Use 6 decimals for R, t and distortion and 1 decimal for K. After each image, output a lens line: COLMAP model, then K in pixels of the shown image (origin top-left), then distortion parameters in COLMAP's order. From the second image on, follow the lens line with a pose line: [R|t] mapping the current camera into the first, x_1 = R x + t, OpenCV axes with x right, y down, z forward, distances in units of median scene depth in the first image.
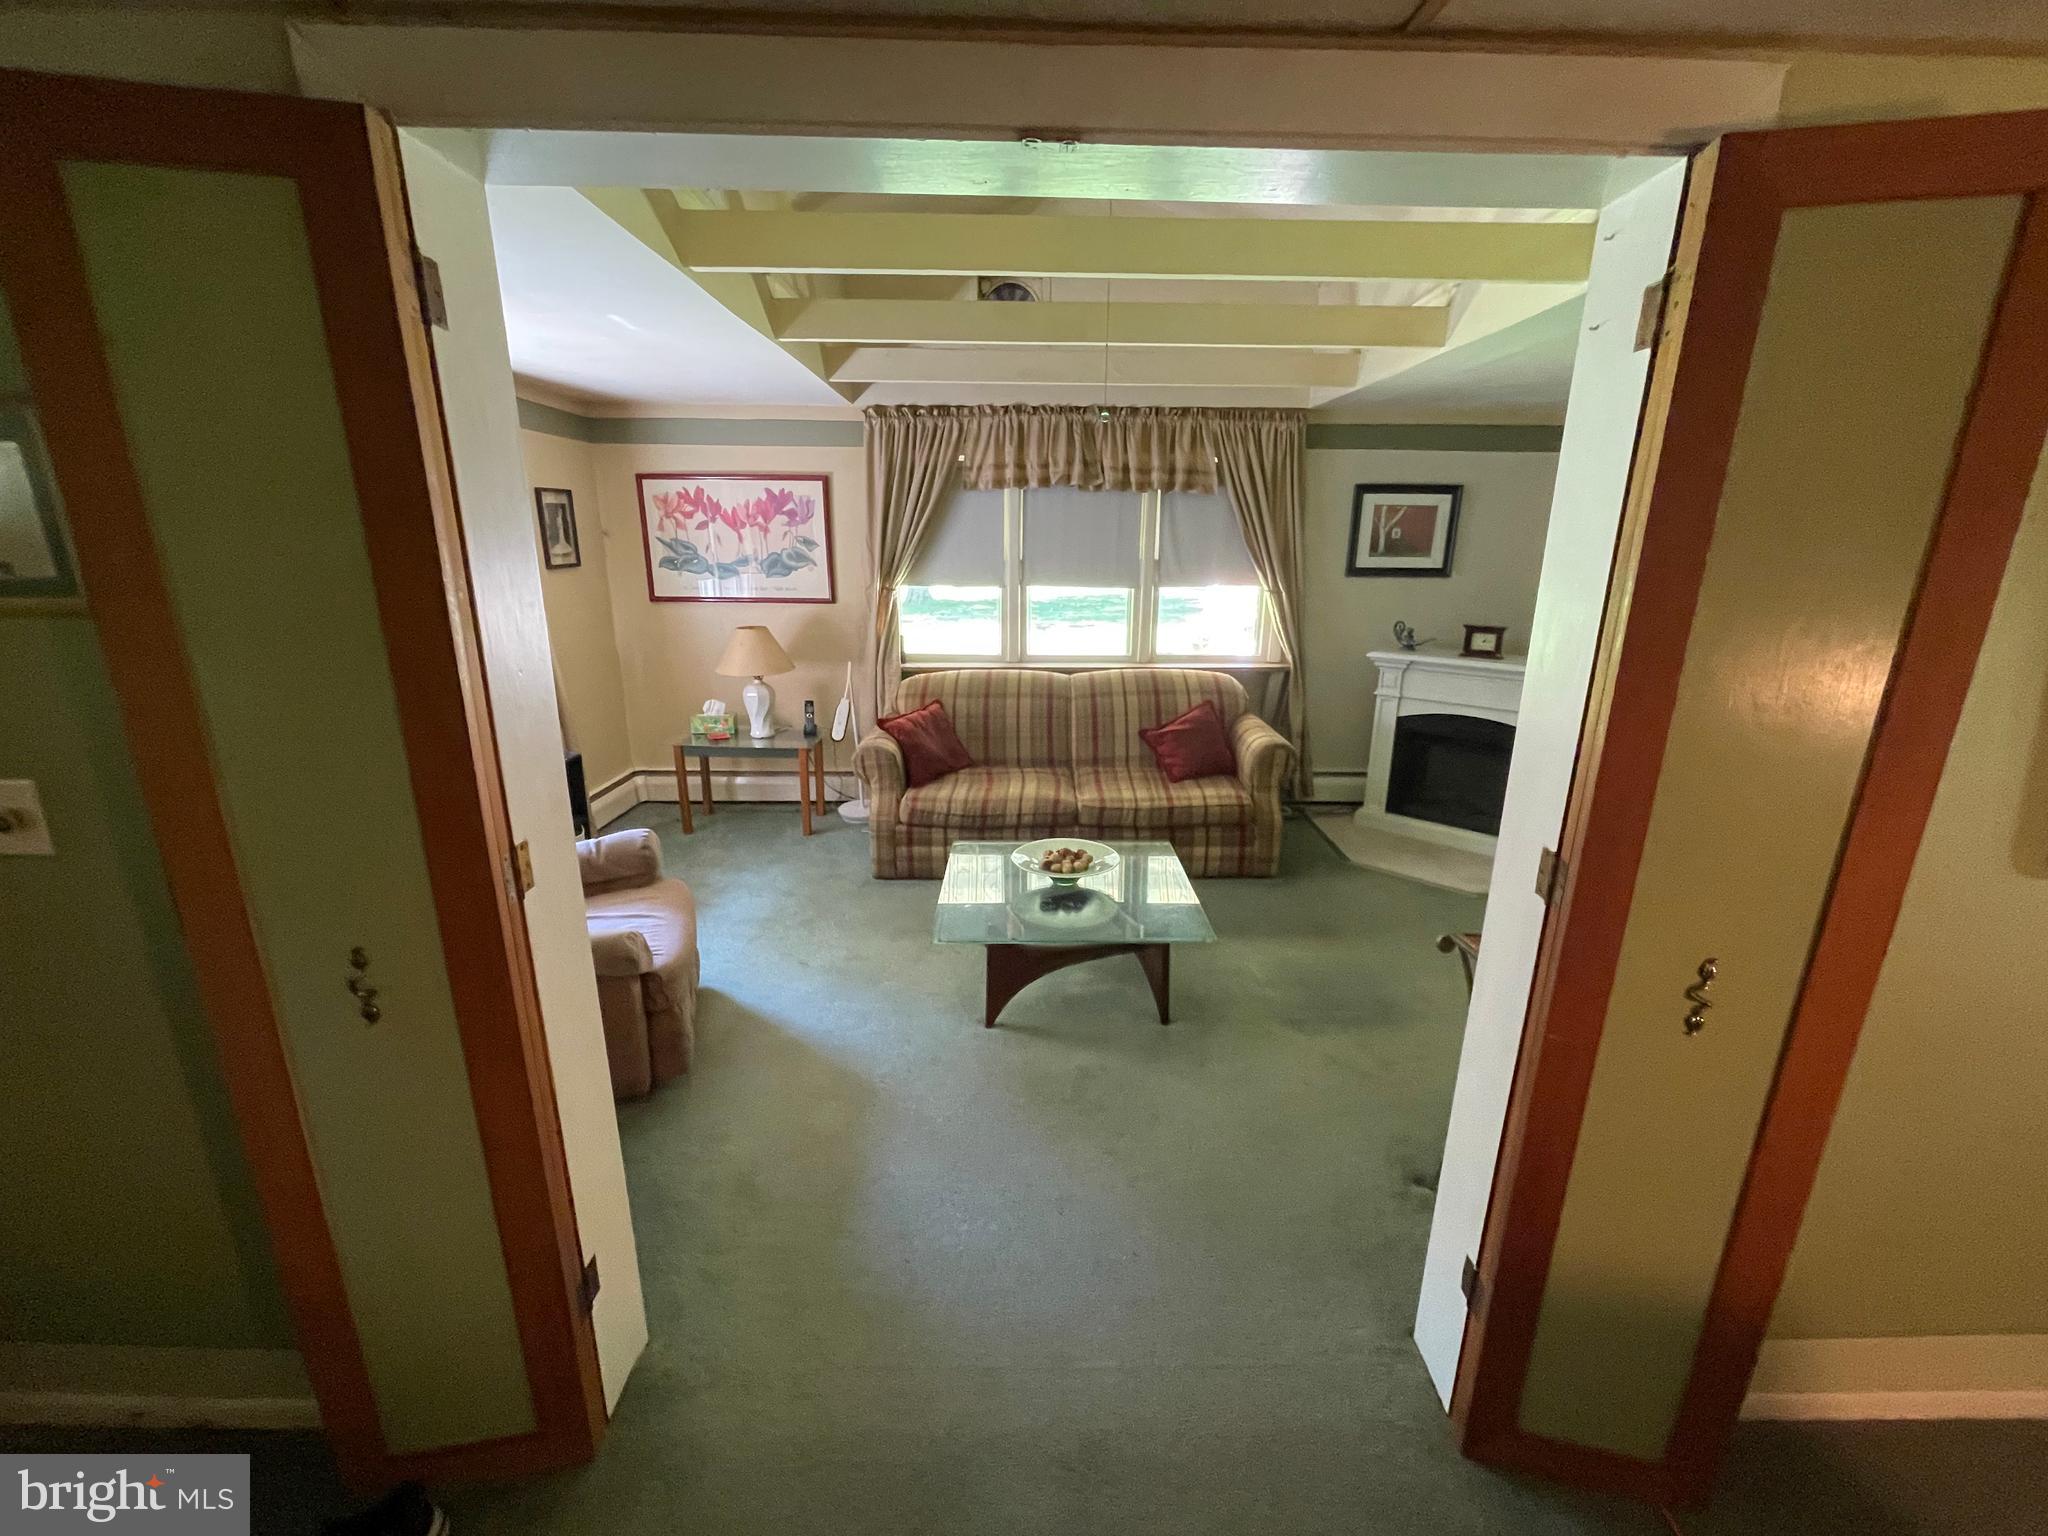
lens RADIAL K [[826.1, 0, 1043.2], [0, 826.1, 775.6], [0, 0, 1]] dist [-0.007041, 0.001157]
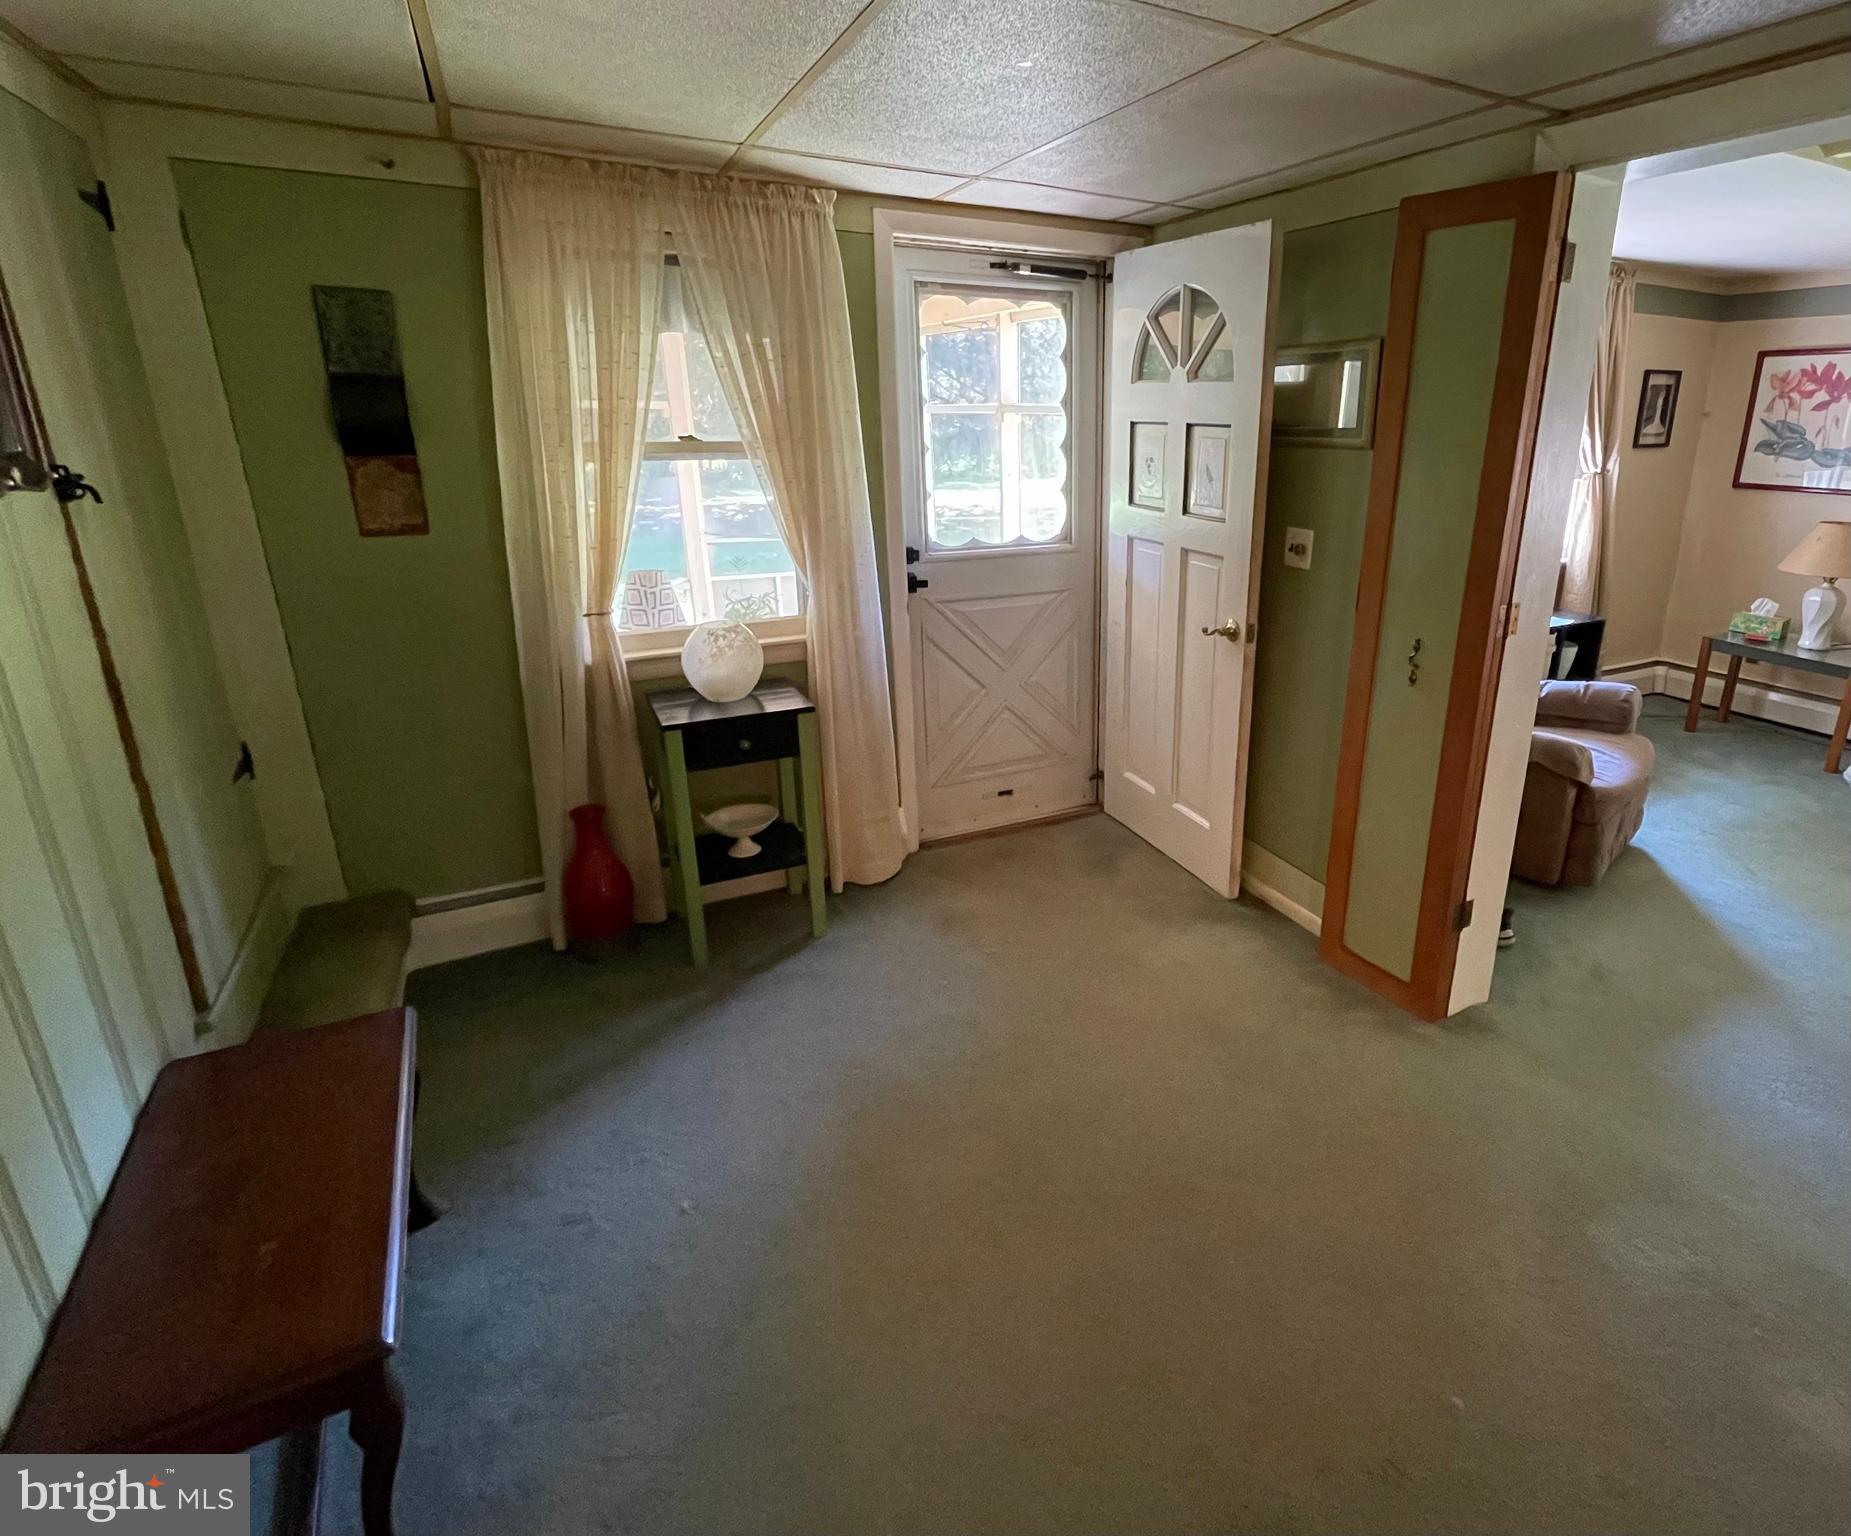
lens RADIAL K [[972.6, 0, 1081.9], [0, 972.6, 701.0], [0, 0, 1]] dist [-0.014093, 0.004698]
pose [[0.487257, 0.246908, -0.837626, 0.156043], [-0.248394, 0.958761, 0.138122, 0.058477], [0.837187, 0.140760, 0.528493, -0.180078]]
